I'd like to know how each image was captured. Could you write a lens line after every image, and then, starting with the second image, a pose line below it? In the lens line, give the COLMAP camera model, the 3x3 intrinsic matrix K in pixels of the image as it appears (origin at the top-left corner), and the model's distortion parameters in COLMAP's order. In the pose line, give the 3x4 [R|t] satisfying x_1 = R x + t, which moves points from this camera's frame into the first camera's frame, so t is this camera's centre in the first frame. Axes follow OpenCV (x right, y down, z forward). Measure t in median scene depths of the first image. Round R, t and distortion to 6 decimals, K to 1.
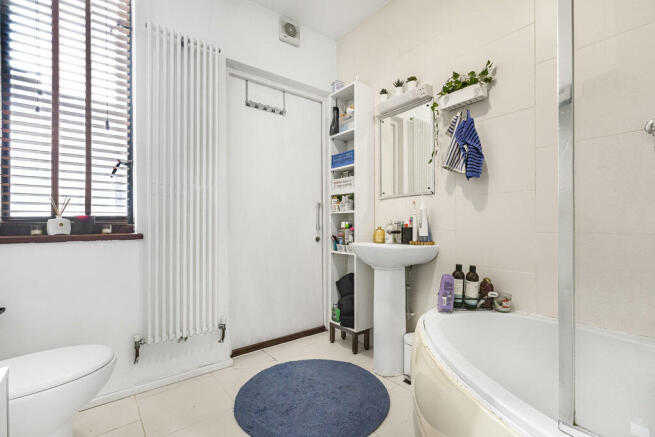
lens RADIAL K [[295.1, 0, 328.9], [0, 295.1, 226.5], [0, 0, 1]] dist [0.001942, -0.000177]
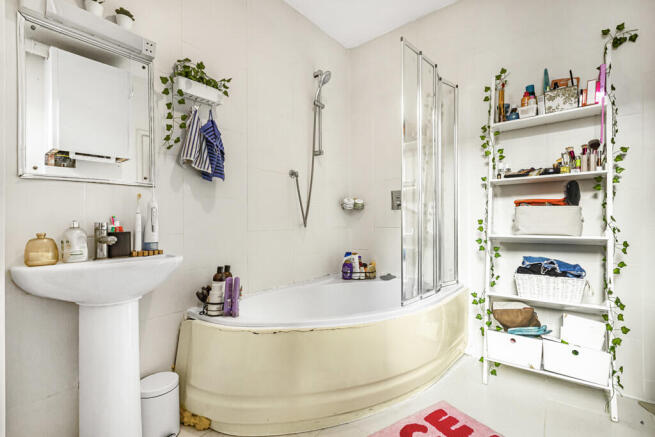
lens RADIAL K [[295.1, 0, 328.9], [0, 295.1, 226.5], [0, 0, 1]] dist [0.001942, -0.000177]
pose [[-0.247042, -0.014799, 0.968892, -0.582192], [0.013329, 0.999737, 0.018669, -0.017546], [-0.968913, 0.017526, -0.246779, 0.847352]]
